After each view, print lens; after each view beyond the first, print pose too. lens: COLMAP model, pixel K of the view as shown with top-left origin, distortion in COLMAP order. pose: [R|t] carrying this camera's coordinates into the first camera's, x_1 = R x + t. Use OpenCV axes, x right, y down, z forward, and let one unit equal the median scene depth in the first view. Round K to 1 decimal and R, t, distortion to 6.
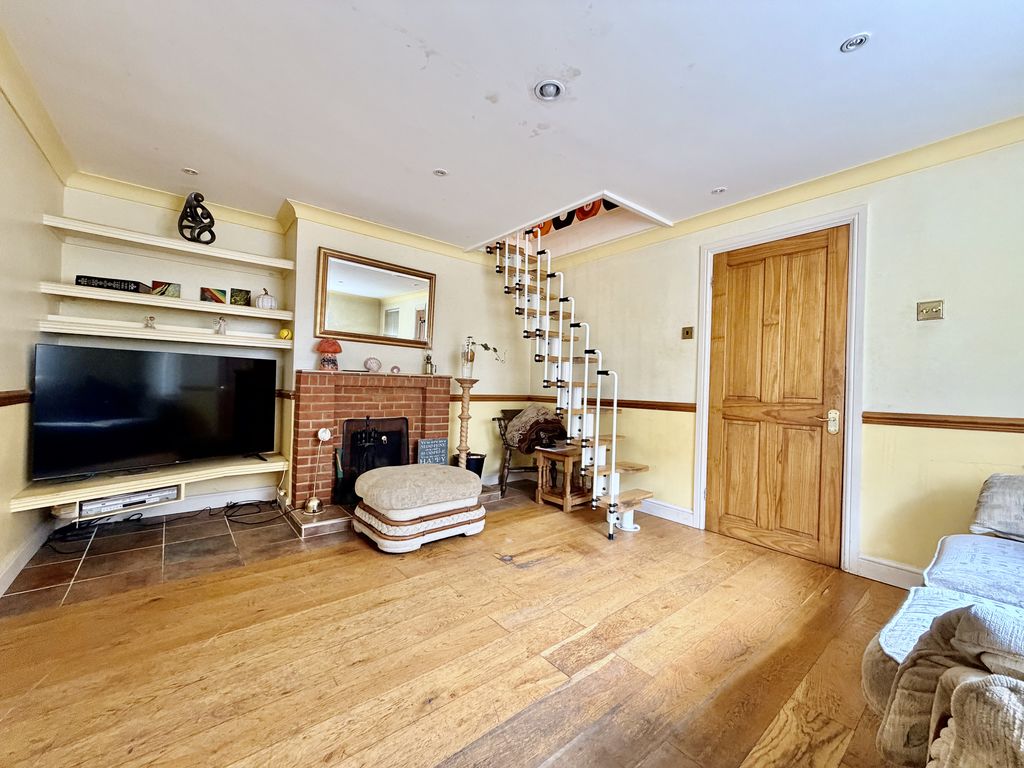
lens RADIAL K [[406.5, 0, 519.5], [0, 406.5, 383.8], [0, 0, 1]] dist [-0.000517, -0.000026]
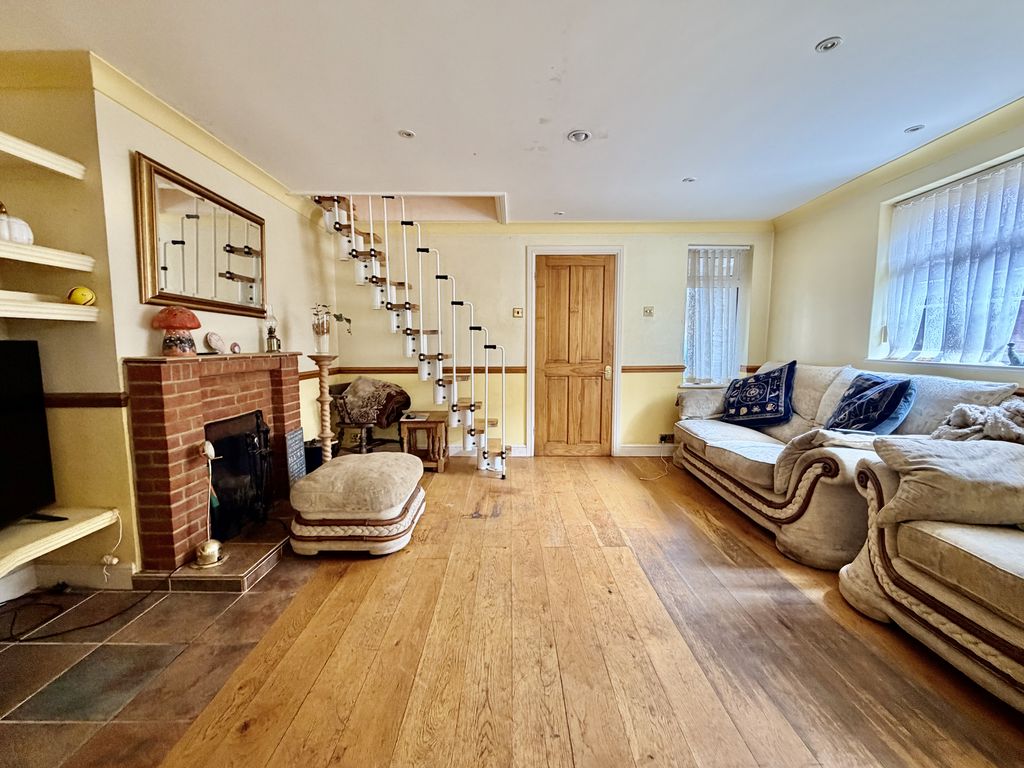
lens RADIAL K [[406.5, 0, 520.8], [0, 406.5, 382.0], [0, 0, 1]] dist [-0.000517, -0.000026]
pose [[0.643512, -0.098150, 0.759117, -0.649267], [0.015924, 0.993247, 0.114923, -0.060226], [-0.765271, -0.061866, 0.640729, 0.161581]]
